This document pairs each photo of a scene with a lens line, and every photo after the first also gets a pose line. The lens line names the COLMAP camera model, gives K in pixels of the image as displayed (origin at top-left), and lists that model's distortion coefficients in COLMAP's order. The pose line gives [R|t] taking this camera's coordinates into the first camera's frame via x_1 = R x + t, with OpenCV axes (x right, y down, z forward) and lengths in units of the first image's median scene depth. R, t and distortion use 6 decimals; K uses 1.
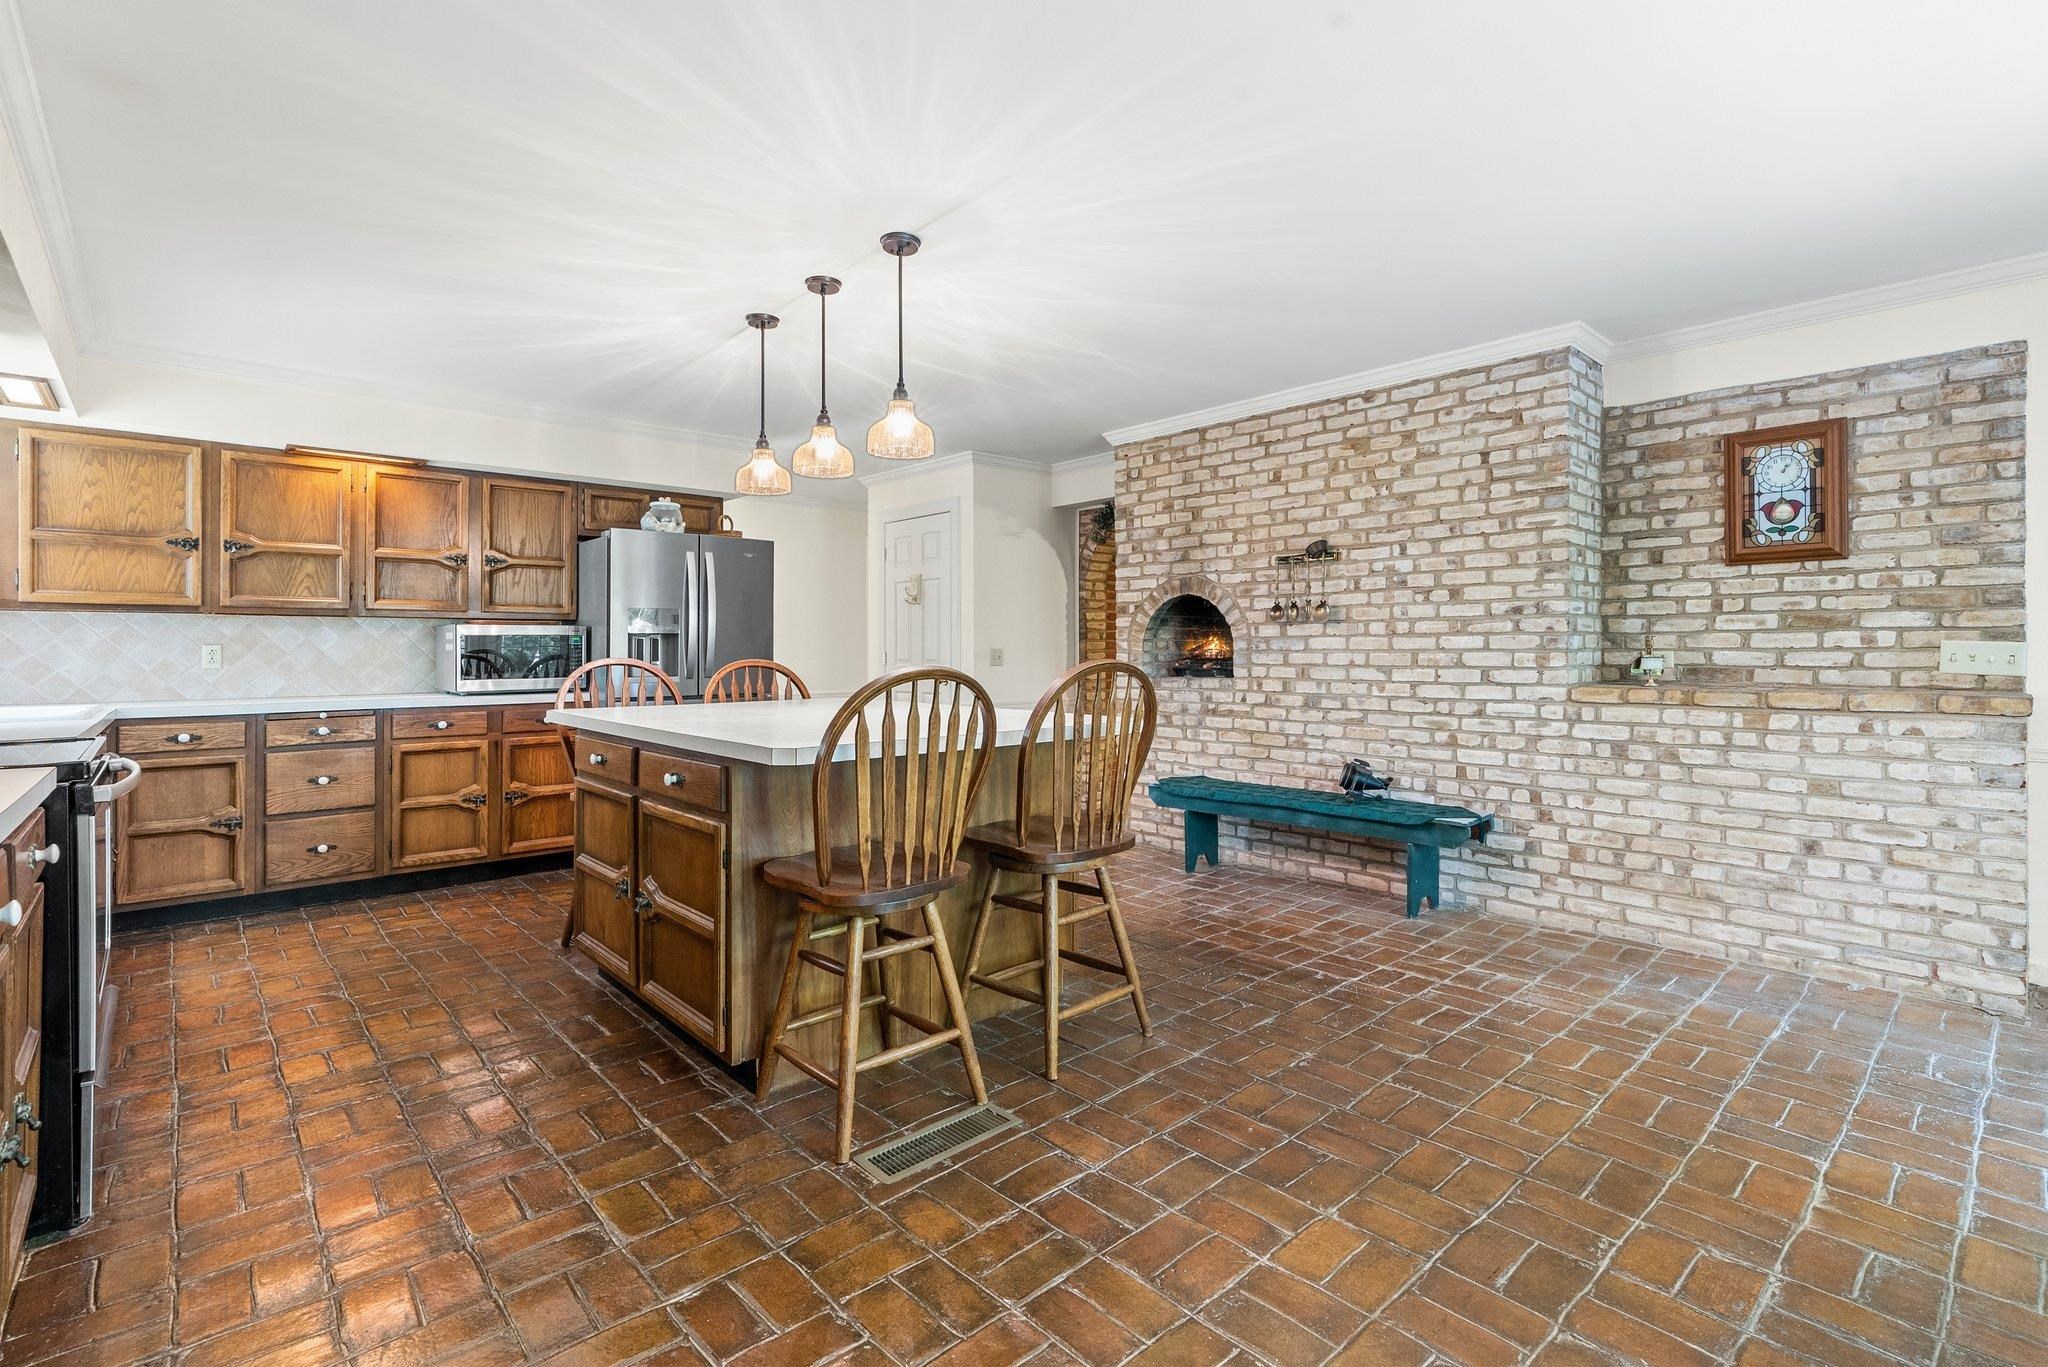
lens RADIAL K [[940.8, 0, 1041.3], [0, 940.8, 644.2], [0, 0, 1]] dist [-0.012699, 0.005088]
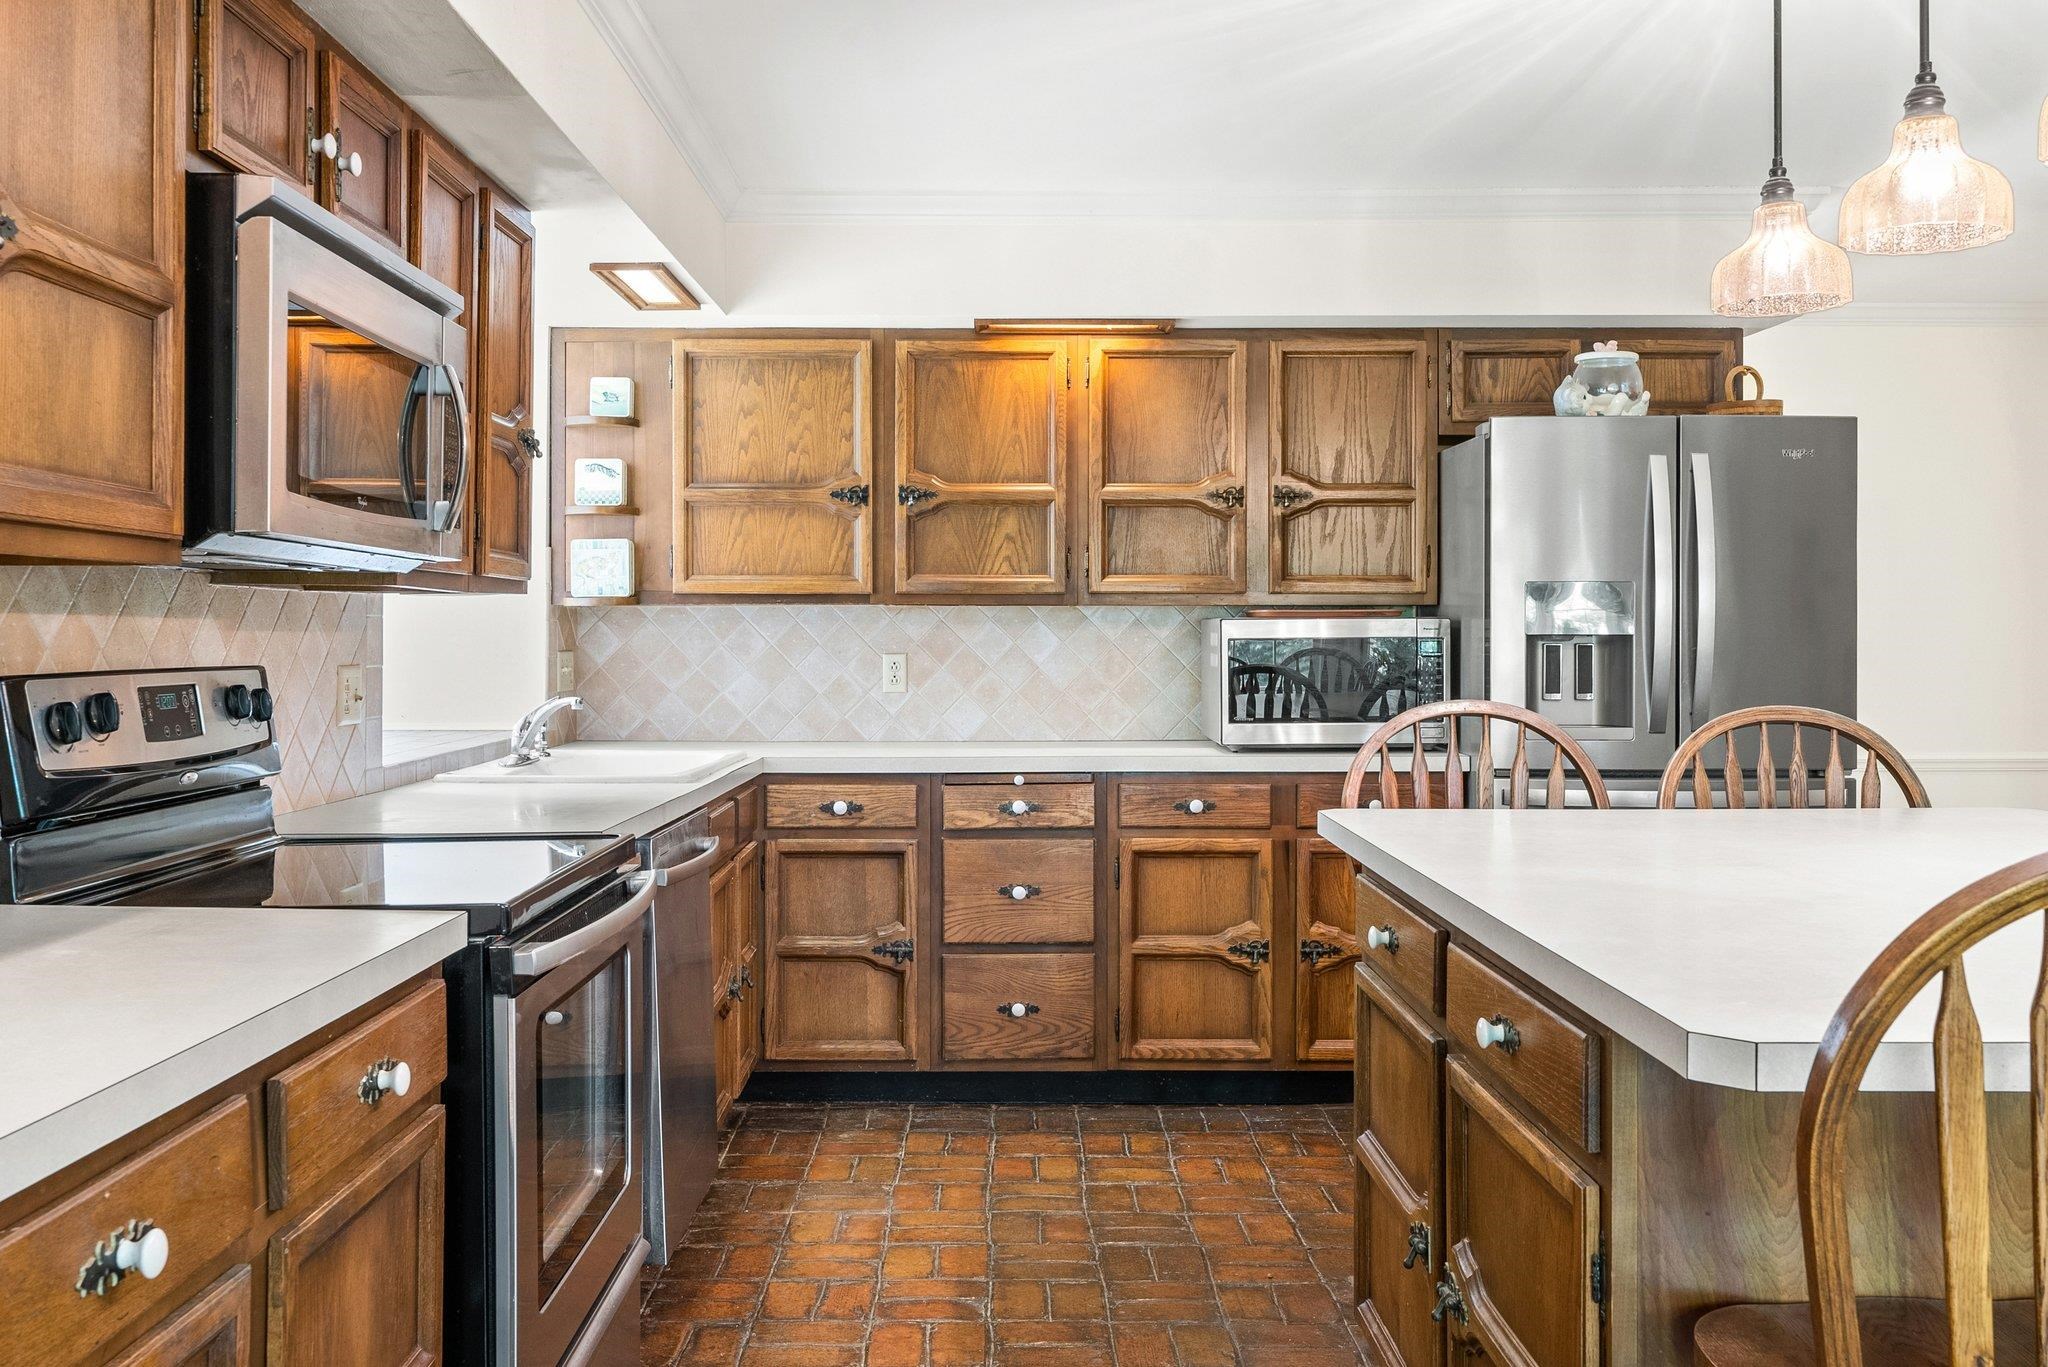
lens RADIAL K [[1829.3, 0, 1011.3], [0, 1829.3, 617.4], [0, 0, 1]] dist [0.011243, -0.001938]
pose [[0.734260, -0.001616, -0.678866, -0.001012], [0.001794, 0.999998, -0.000439, -0.023094], [0.678866, -0.000896, 0.734262, 0.156118]]
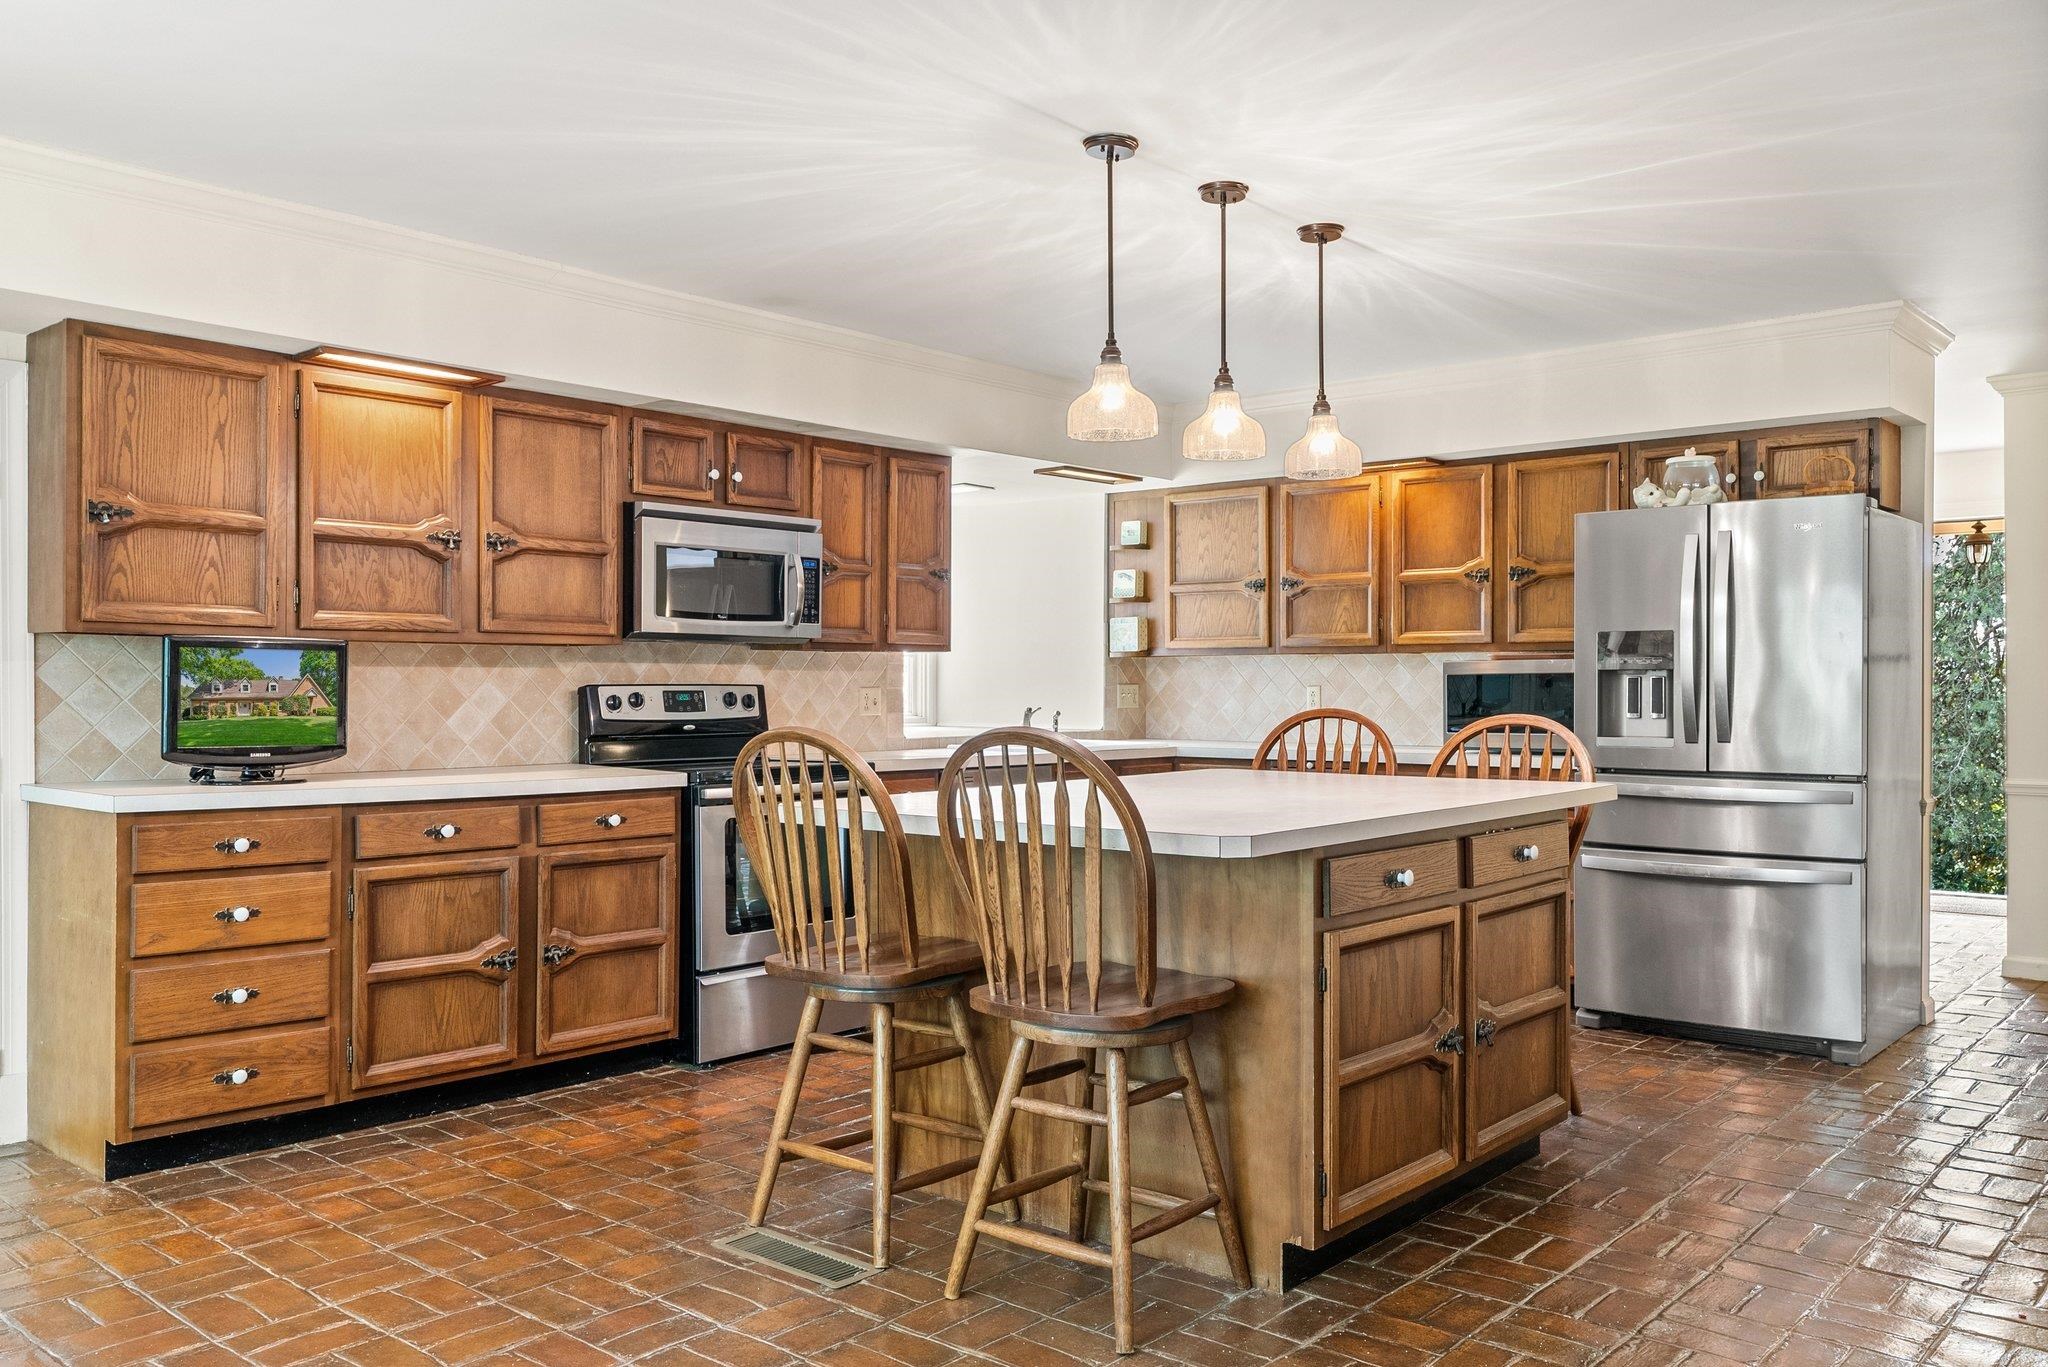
lens RADIAL K [[1627.9, 0, 1019.8], [0, 1627.9, 685.1], [0, 0, 1]] dist [0.007739, -0.009660]
pose [[0.107057, 0.003732, -0.994246, 0.728577], [0.008323, 0.999955, 0.004650, -0.010858], [0.994218, -0.008773, 0.107021, 0.525297]]
